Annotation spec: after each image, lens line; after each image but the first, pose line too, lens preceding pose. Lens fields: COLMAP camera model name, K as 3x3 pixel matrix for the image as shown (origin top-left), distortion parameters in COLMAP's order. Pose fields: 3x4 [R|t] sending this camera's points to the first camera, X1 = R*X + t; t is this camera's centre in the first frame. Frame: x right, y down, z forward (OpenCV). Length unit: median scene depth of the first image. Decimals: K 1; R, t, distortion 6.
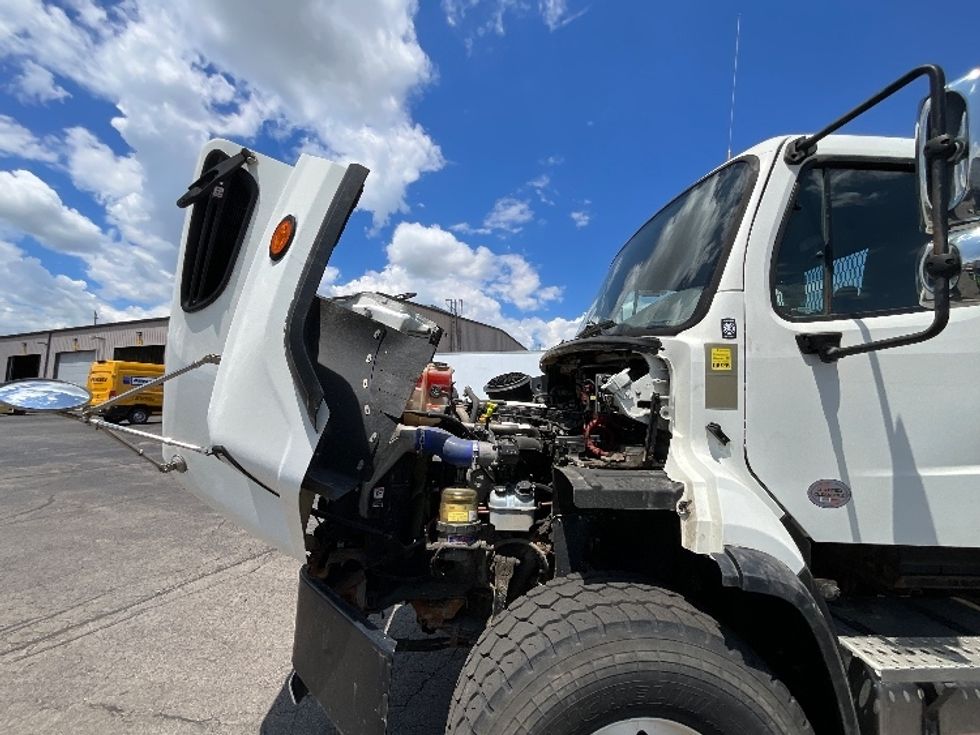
lens RADIAL K [[394.5, 0, 491.8], [0, 394.5, 366.3], [0, 0, 1]] dist [0.003089, 0.000313]
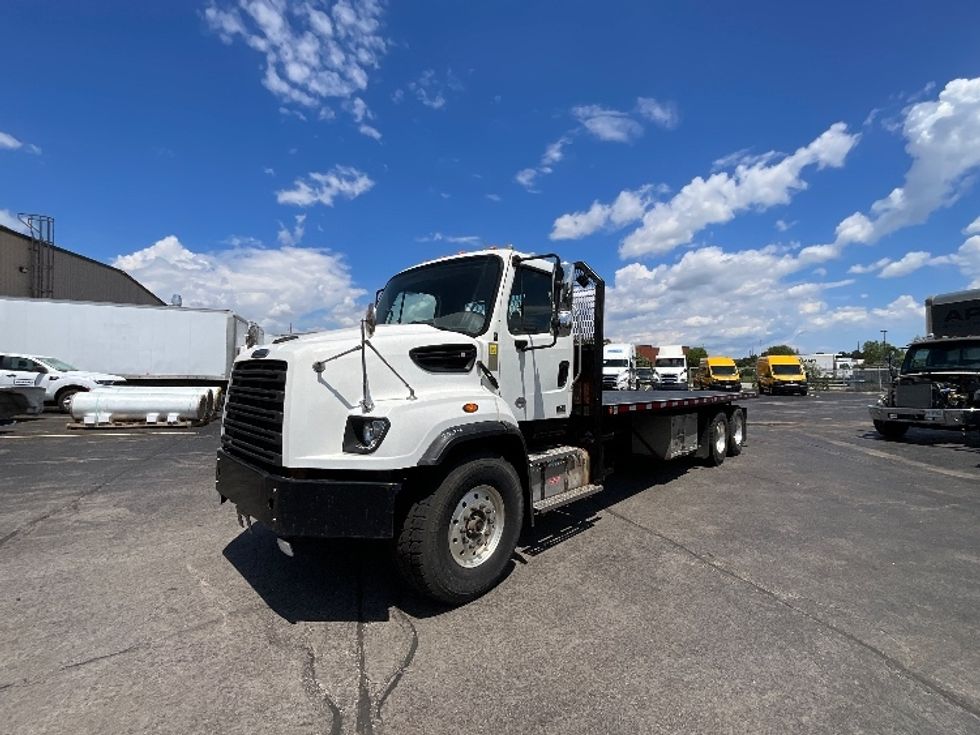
lens RADIAL K [[418.7, 0, 479.8], [0, 418.7, 372.6], [0, 0, 1]] dist [-0.001650, -0.003054]
pose [[0.714684, -0.015608, 0.699274, -1.216874], [-0.051189, 0.995903, 0.074546, -0.062631], [-0.697572, -0.089072, 0.710957, -0.727856]]
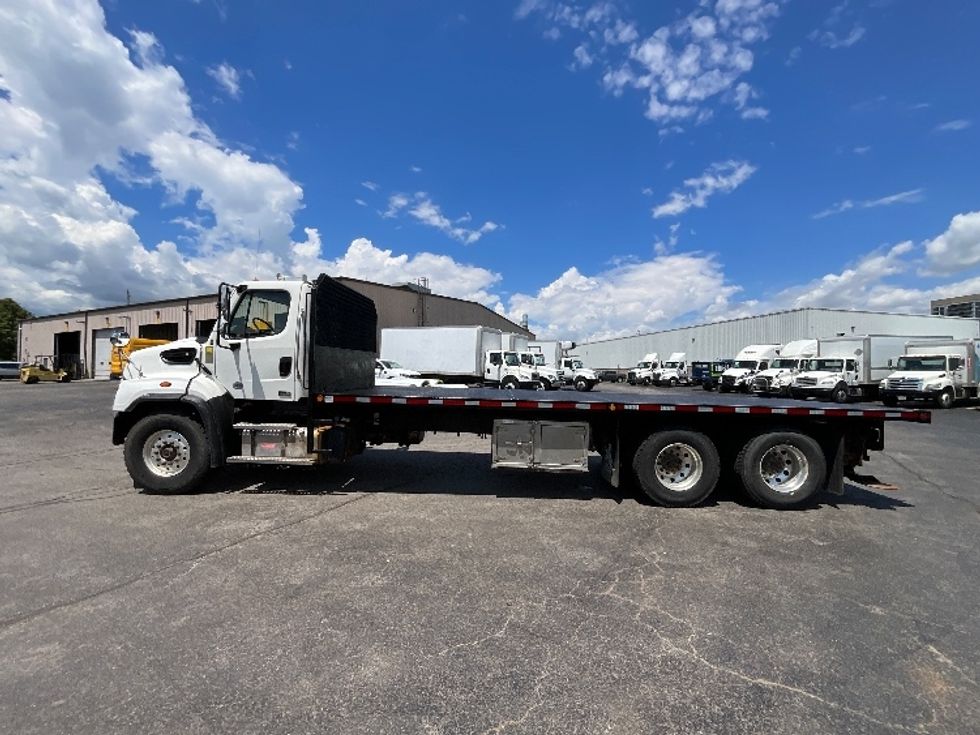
lens RADIAL K [[394.5, 0, 491.5], [0, 394.5, 364.8], [0, 0, 1]] dist [0.003089, 0.000313]
pose [[0.998432, -0.003223, -0.055889, 3.413779], [0.007210, 0.997430, 0.071281, -0.128894], [0.055516, -0.071572, 0.995889, -2.566318]]
